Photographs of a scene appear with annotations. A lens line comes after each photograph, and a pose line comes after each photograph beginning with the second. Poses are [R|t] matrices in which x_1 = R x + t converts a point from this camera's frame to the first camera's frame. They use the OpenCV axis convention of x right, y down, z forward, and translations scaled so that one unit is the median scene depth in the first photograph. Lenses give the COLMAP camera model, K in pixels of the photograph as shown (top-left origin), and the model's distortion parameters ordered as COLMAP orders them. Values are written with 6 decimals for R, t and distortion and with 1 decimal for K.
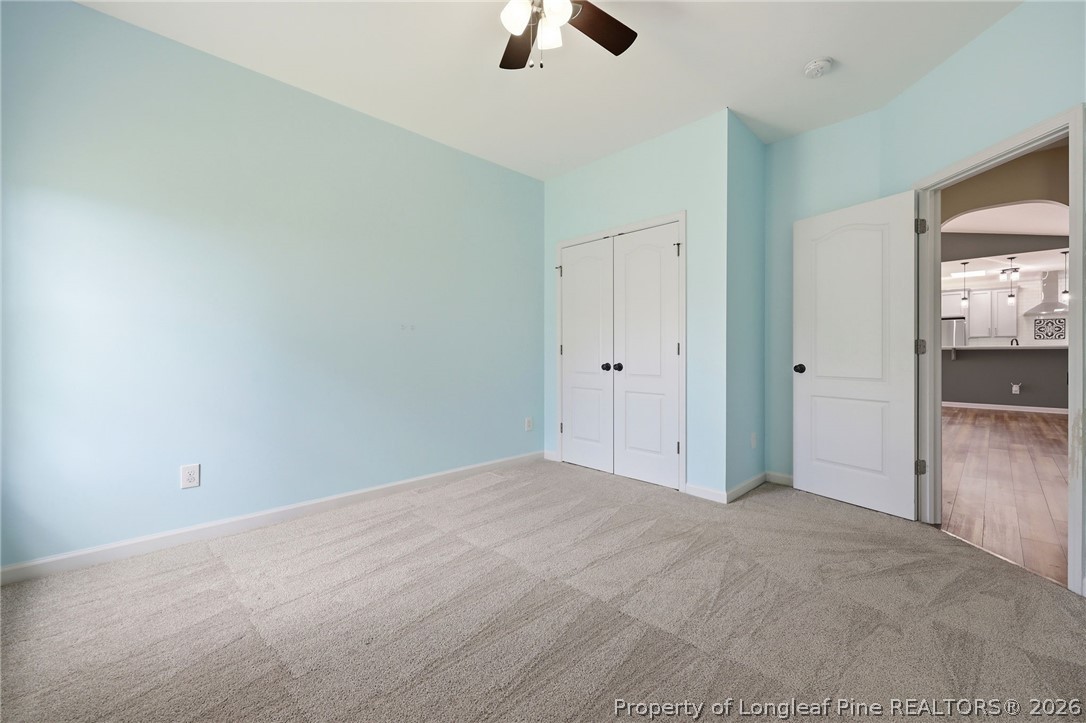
lens RADIAL K [[436.1, 0, 543.8], [0, 436.1, 354.1], [0, 0, 1]] dist [0.001084, -0.000169]
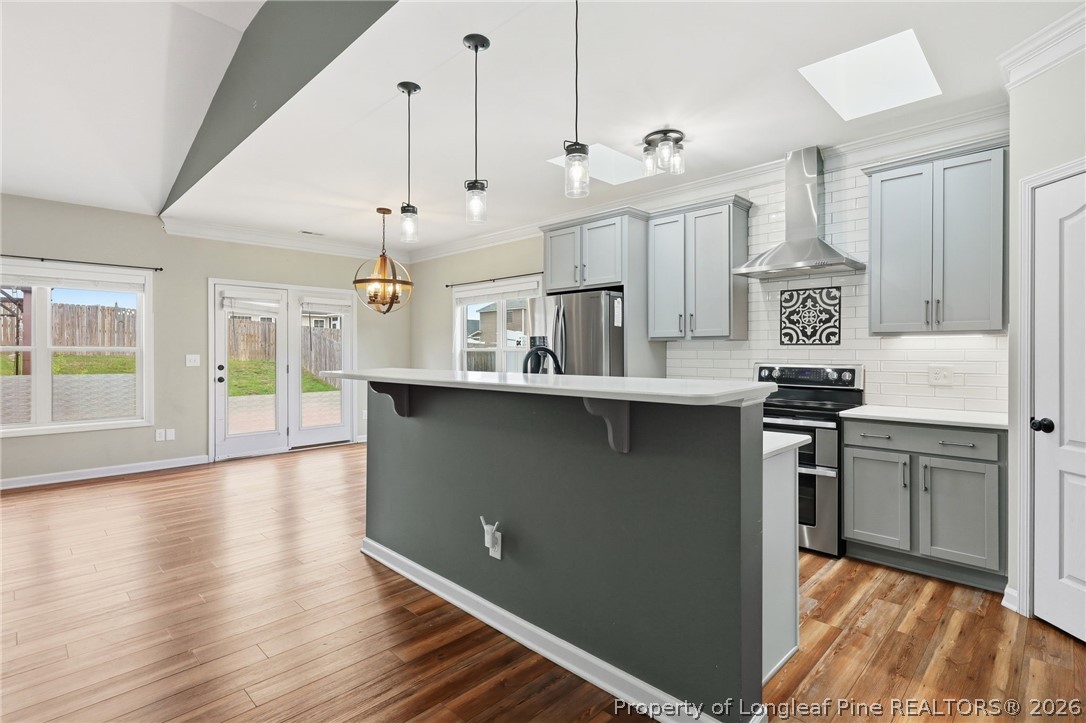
lens RADIAL K [[524.8, 0, 547.1], [0, 524.8, 353.5], [0, 0, 1]] dist [-0.004612, -0.001041]
pose [[0.999653, -0.000291, 0.026330, 0.934410], [0.000249, 0.999999, 0.001600, -0.027897], [-0.026330, -0.001593, 0.999652, 0.578310]]
